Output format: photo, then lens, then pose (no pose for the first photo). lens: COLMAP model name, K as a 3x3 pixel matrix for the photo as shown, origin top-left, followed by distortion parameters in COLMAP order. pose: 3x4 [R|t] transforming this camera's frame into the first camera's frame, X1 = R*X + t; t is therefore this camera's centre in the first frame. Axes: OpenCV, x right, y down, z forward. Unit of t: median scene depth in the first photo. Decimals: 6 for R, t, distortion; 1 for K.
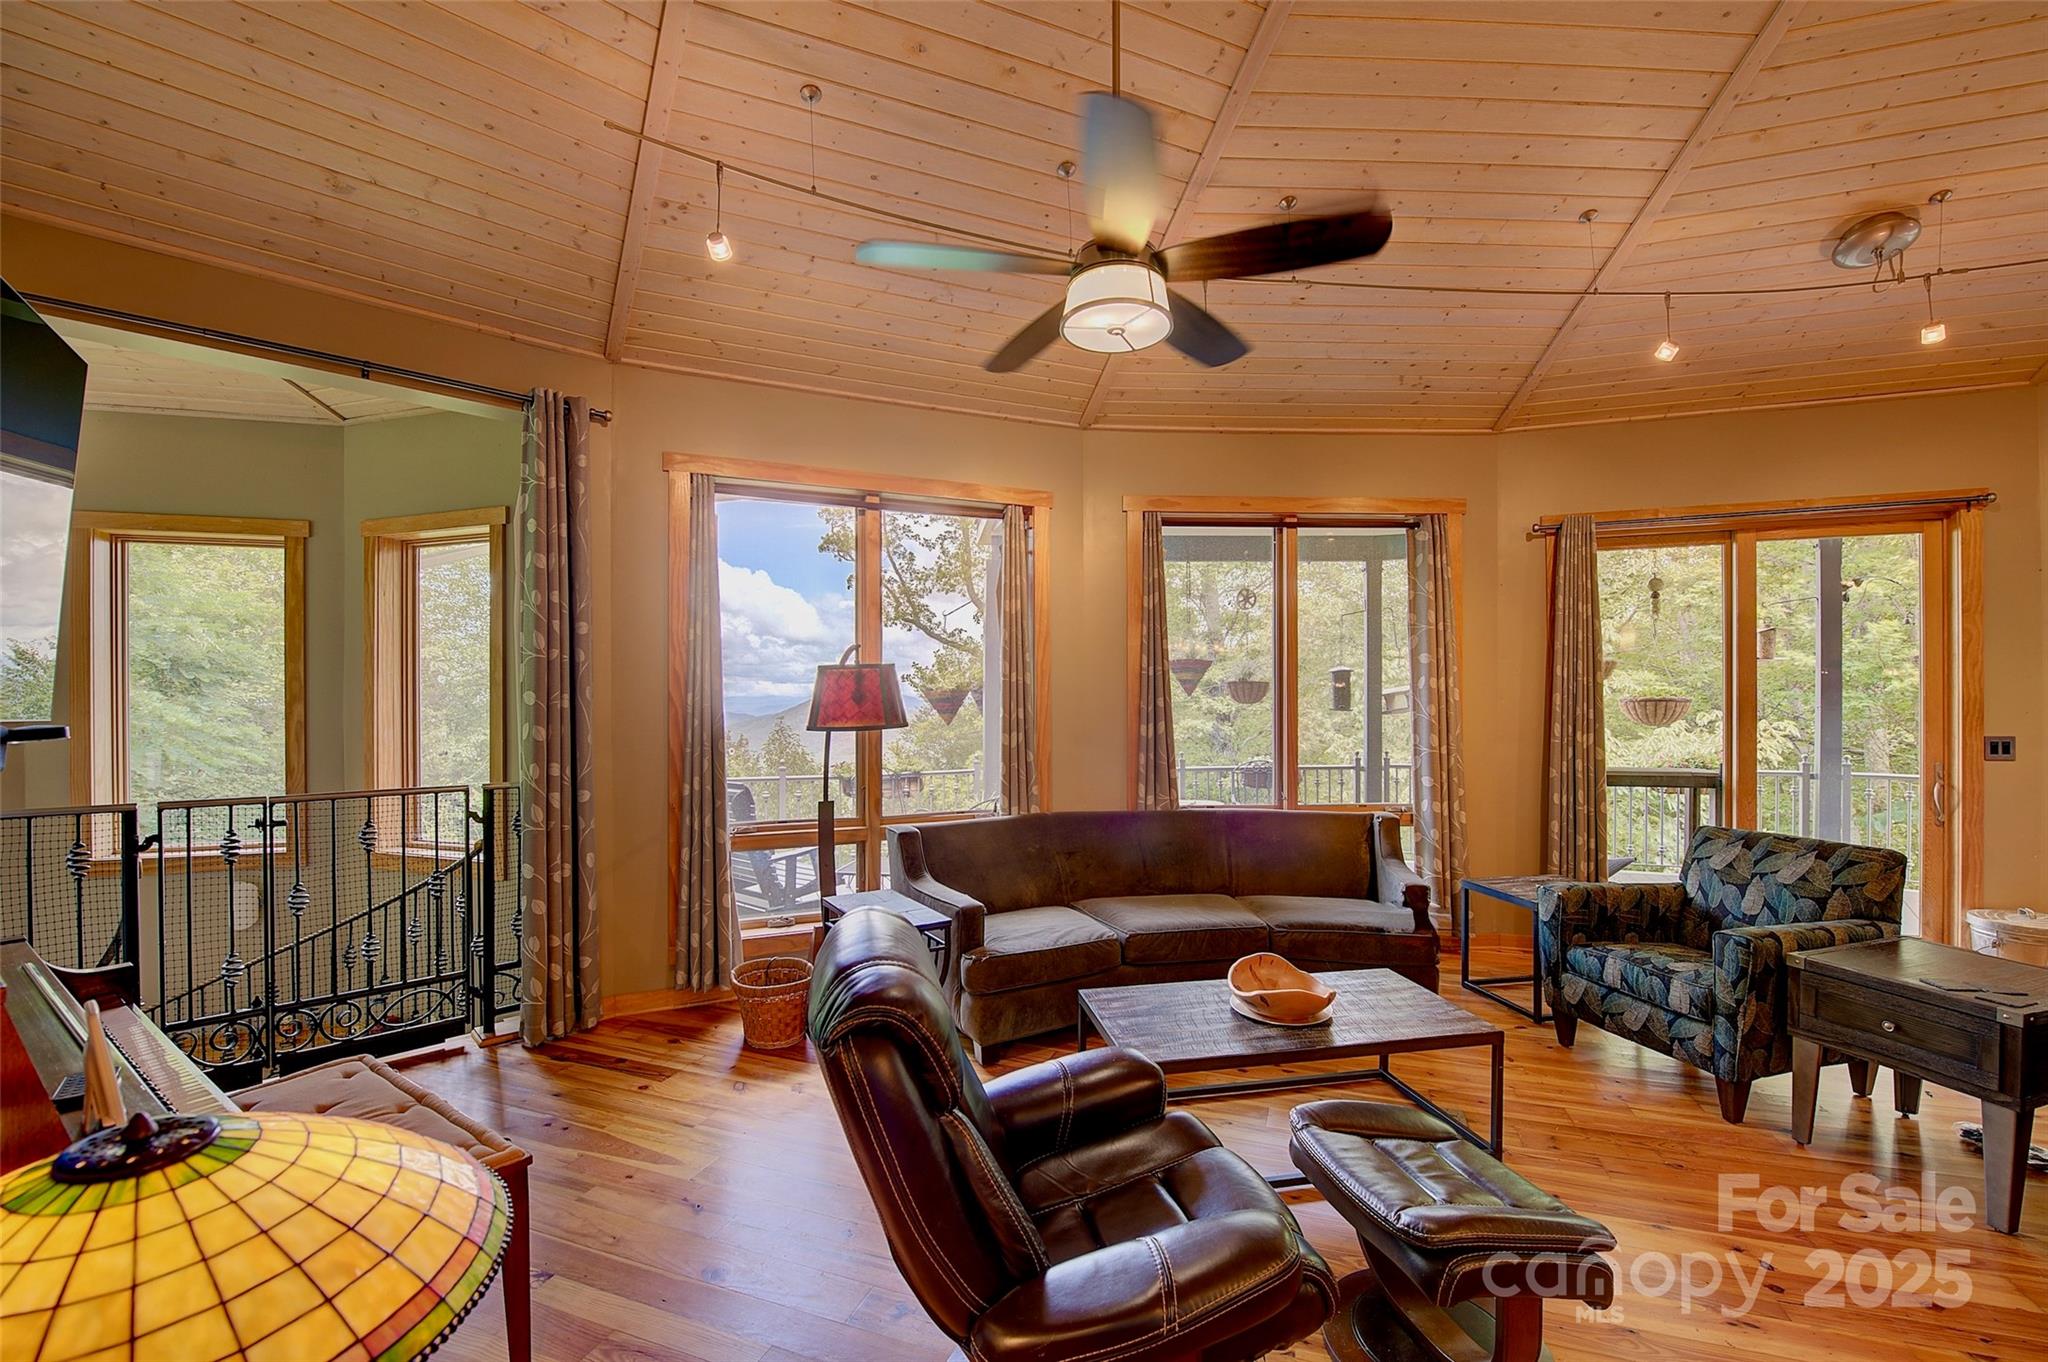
lens RADIAL K [[846.9, 0, 1066.7], [0, 846.9, 692.0], [0, 0, 1]] dist [-0.013843, -0.002775]
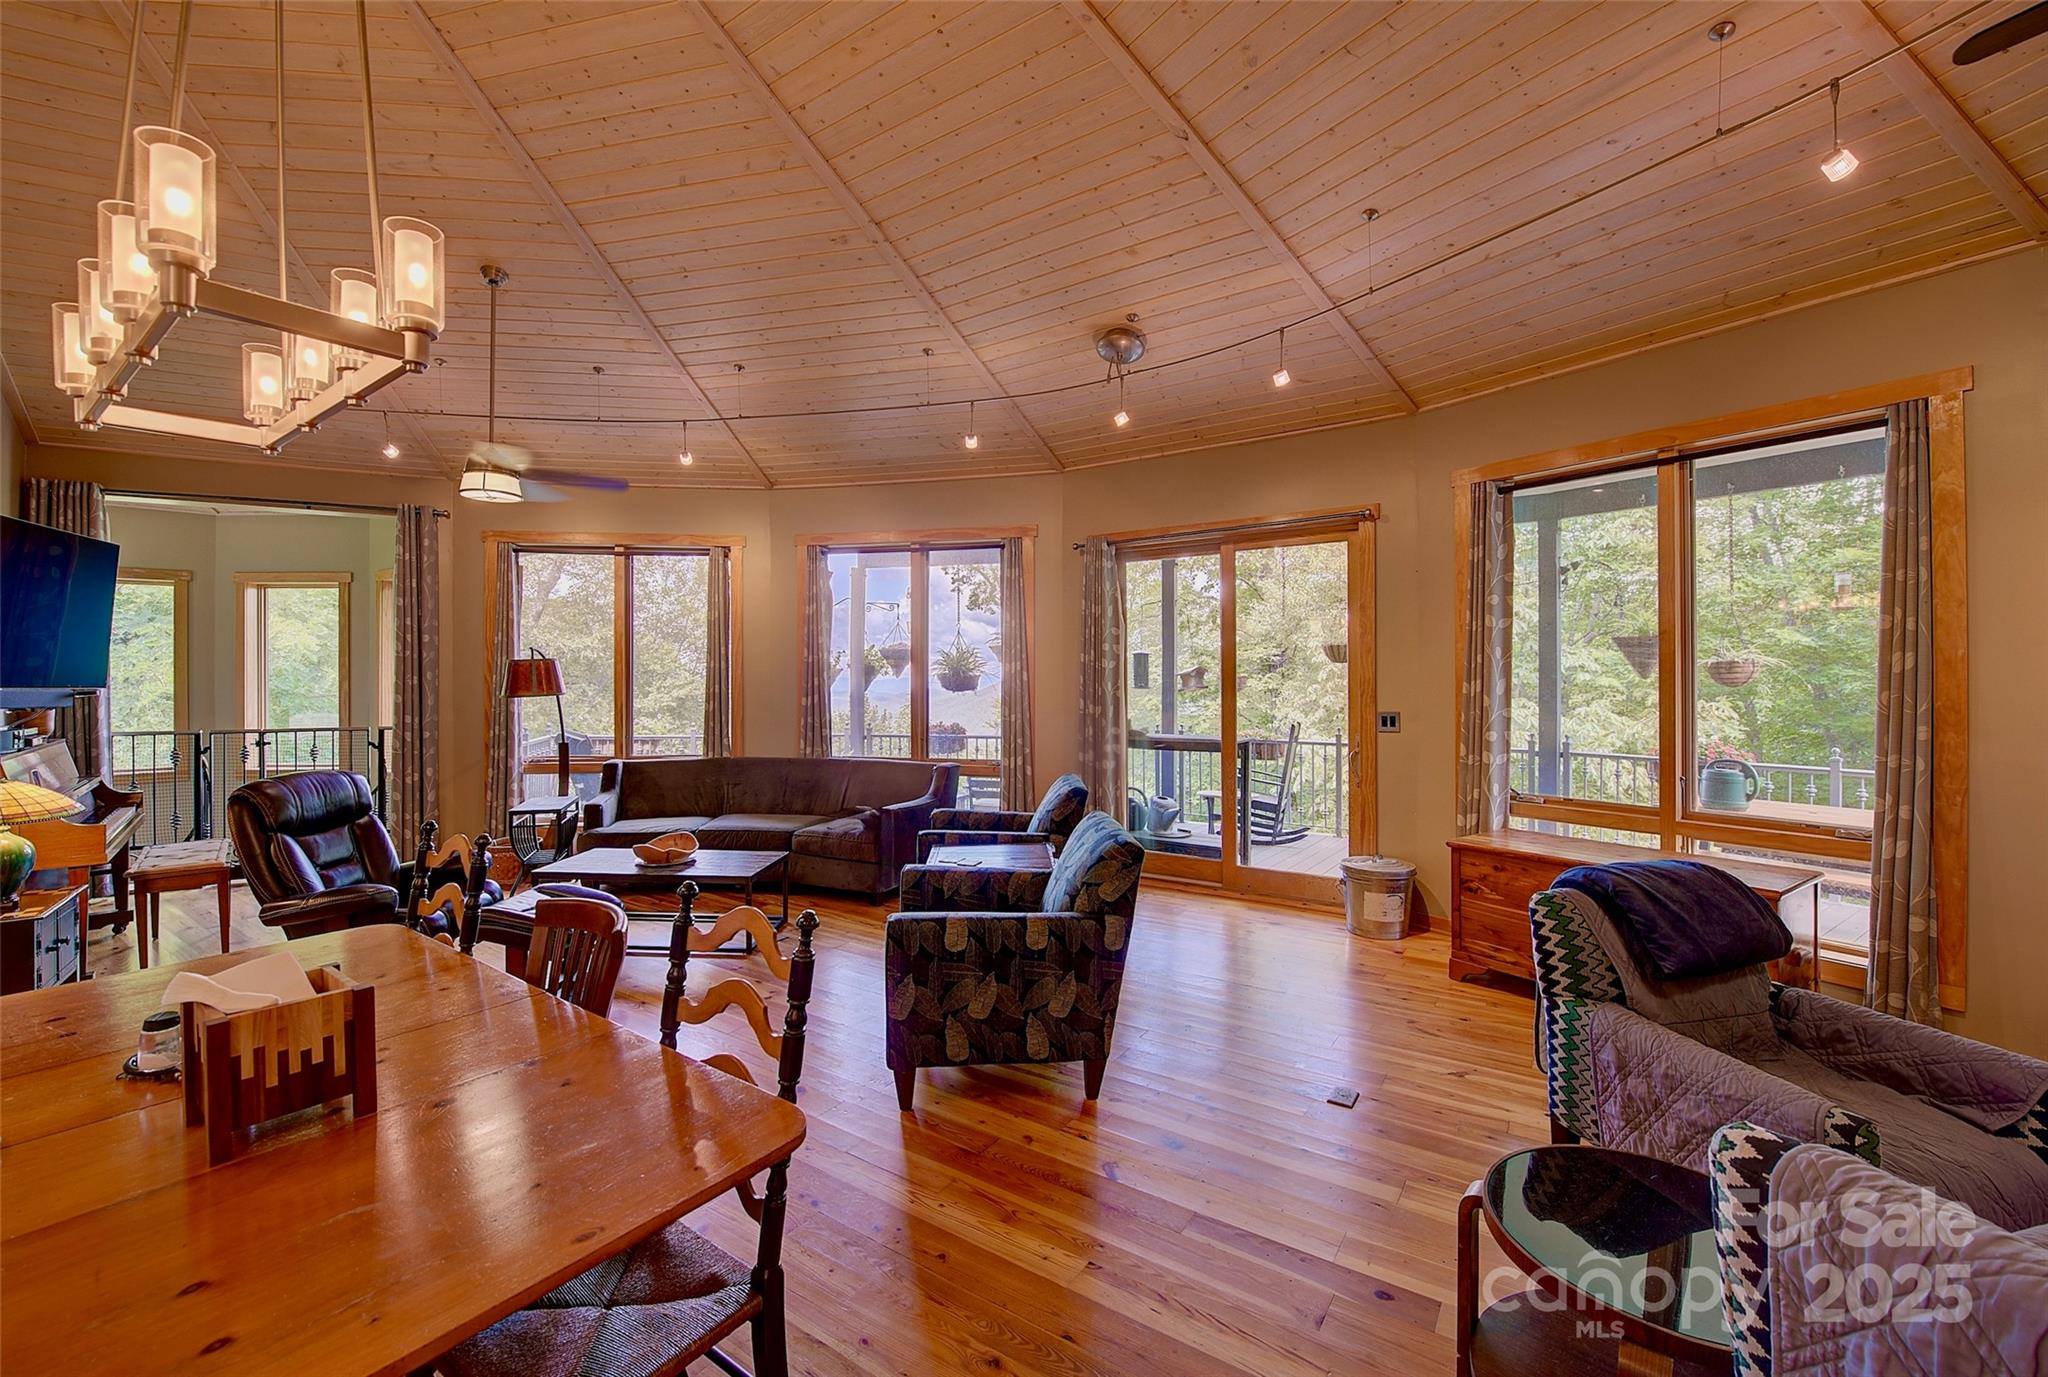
lens RADIAL K [[863.2, 0, 1042.4], [0, 863.2, 670.1], [0, 0, 1]] dist [-0.024503, -0.000690]
pose [[0.966767, -0.001460, -0.255654, 0.917354], [0.002539, 0.999989, 0.003892, -0.012212], [0.255645, -0.004412, 0.966761, -0.310627]]
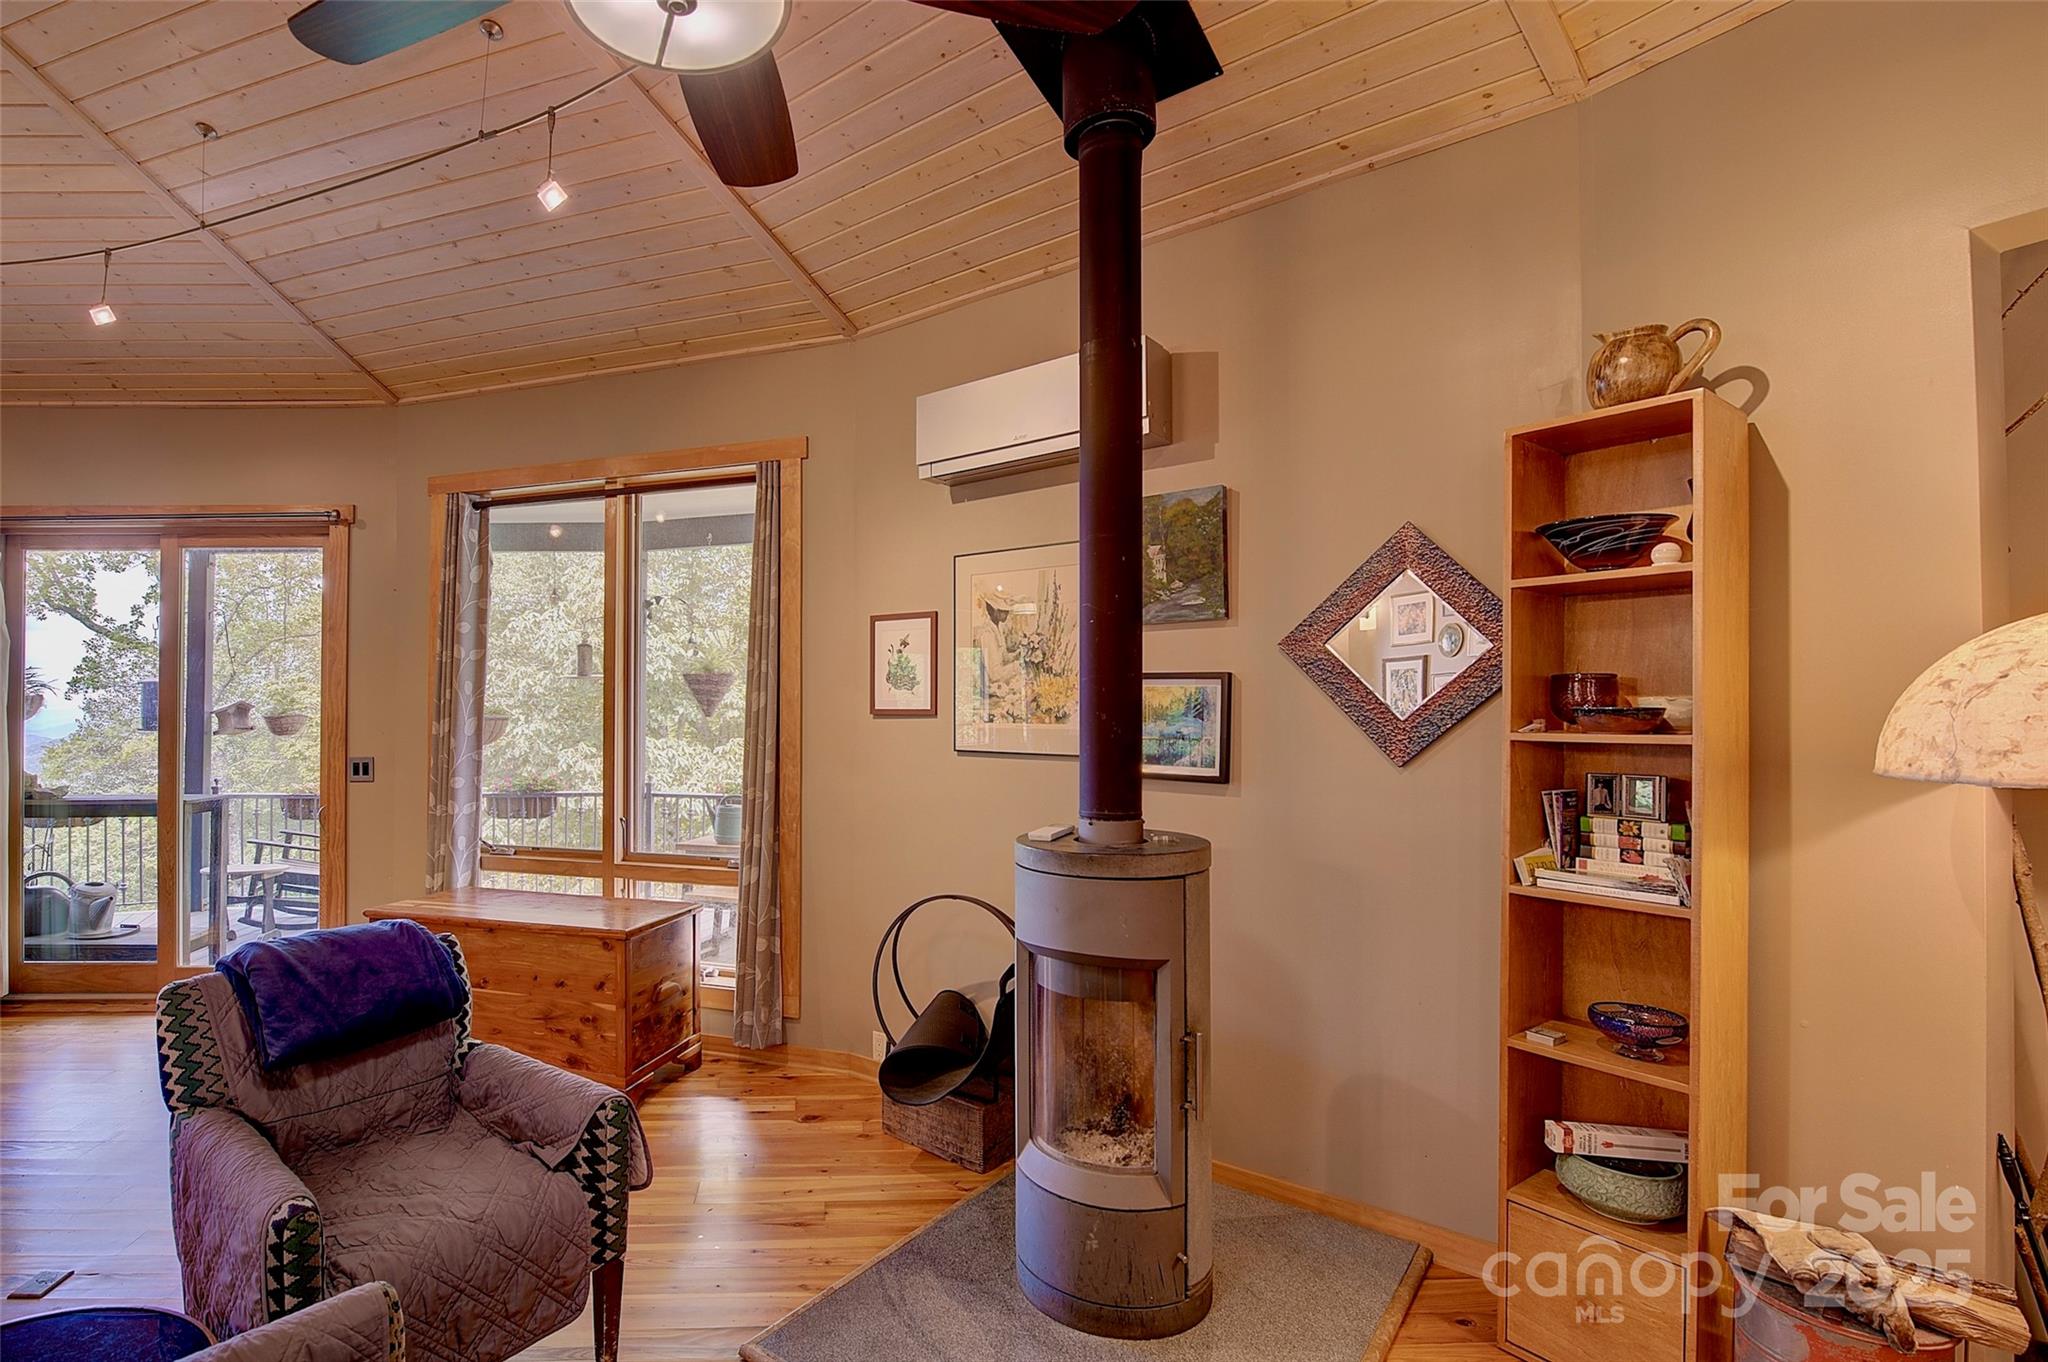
lens RADIAL K [[984.8, 0, 897.1], [0, 984.8, 691.3], [0, 0, 1]] dist [-0.026073, 0.001847]
pose [[0.916261, 0.009026, 0.400479, 1.174503], [-0.004546, 0.999916, -0.012135, -0.013136], [-0.400555, 0.009299, 0.916226, -0.311653]]
